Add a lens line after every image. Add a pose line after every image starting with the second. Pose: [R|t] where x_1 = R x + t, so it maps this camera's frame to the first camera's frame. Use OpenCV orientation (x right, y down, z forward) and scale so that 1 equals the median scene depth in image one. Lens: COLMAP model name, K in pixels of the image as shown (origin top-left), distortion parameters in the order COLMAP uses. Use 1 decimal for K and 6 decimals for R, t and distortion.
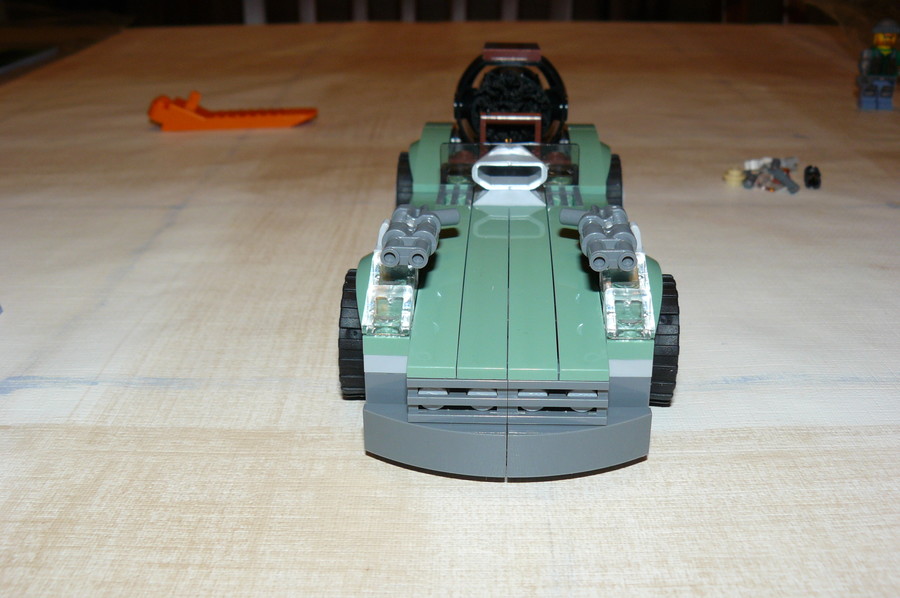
lens RADIAL K [[969.2, 0, 448.7], [0, 969.2, 295.1], [0, 0, 1]] dist [-0.151963, 0.000000]
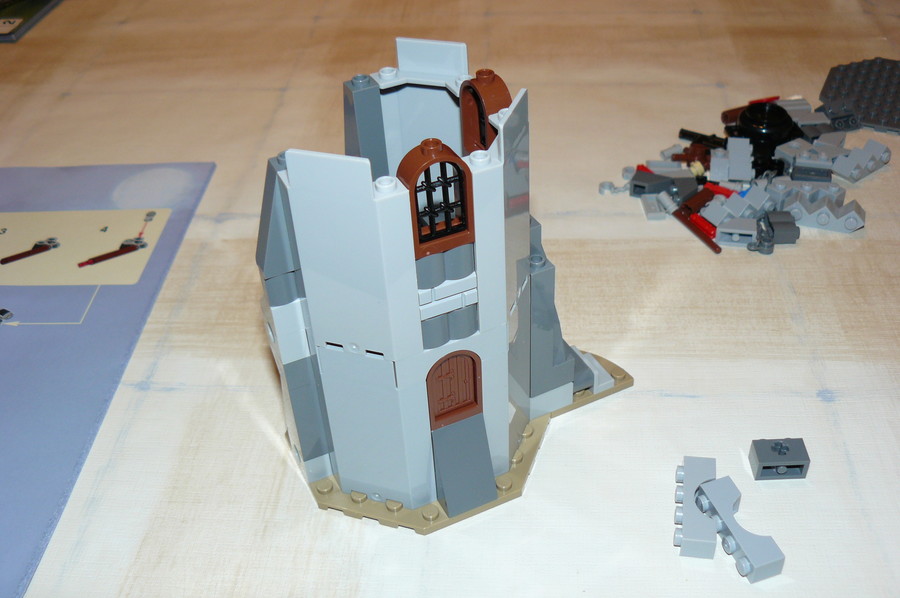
lens RADIAL K [[969.2, 0, 452.7], [0, 969.2, 306.0], [0, 0, 1]] dist [-0.151963, 0.000000]
pose [[0.997713, 0.005605, -0.067362, 0.235656], [0.014226, 0.956822, 0.290325, -0.388113], [0.066081, -0.290619, 0.954554, -1.274265]]
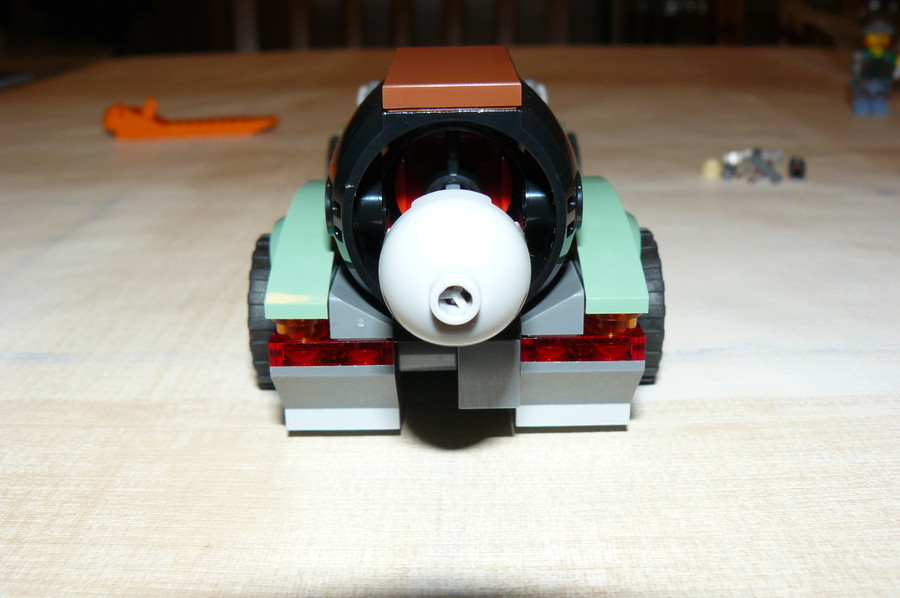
lens RADIAL K [[969.2, 0, 444.4], [0, 969.2, 291.1], [0, 0, 1]] dist [-0.151963, 0.000000]
pose [[0.999819, -0.007230, -0.017571, 0.109671], [0.006144, 0.998114, -0.061082, 0.099461], [0.017979, 0.060963, 0.997978, 0.152035]]
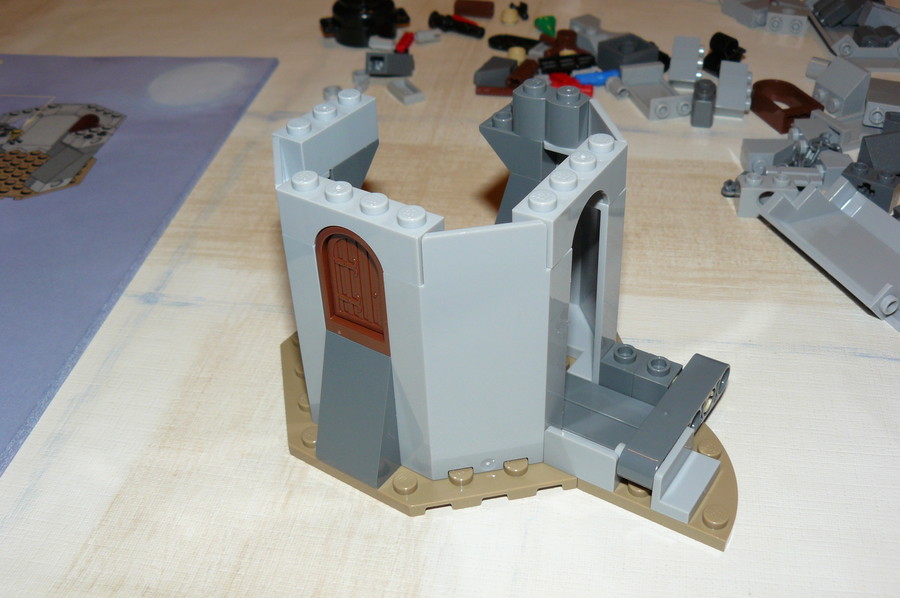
lens RADIAL K [[969.2, 0, 445.1], [0, 969.2, 296.3], [0, 0, 1]] dist [-0.151963, 0.000000]
pose [[0.986573, 0.072831, -0.146186, 0.135111], [-0.031198, 0.962624, 0.269037, -0.077987], [0.160316, -0.260864, 0.951971, -0.817698]]
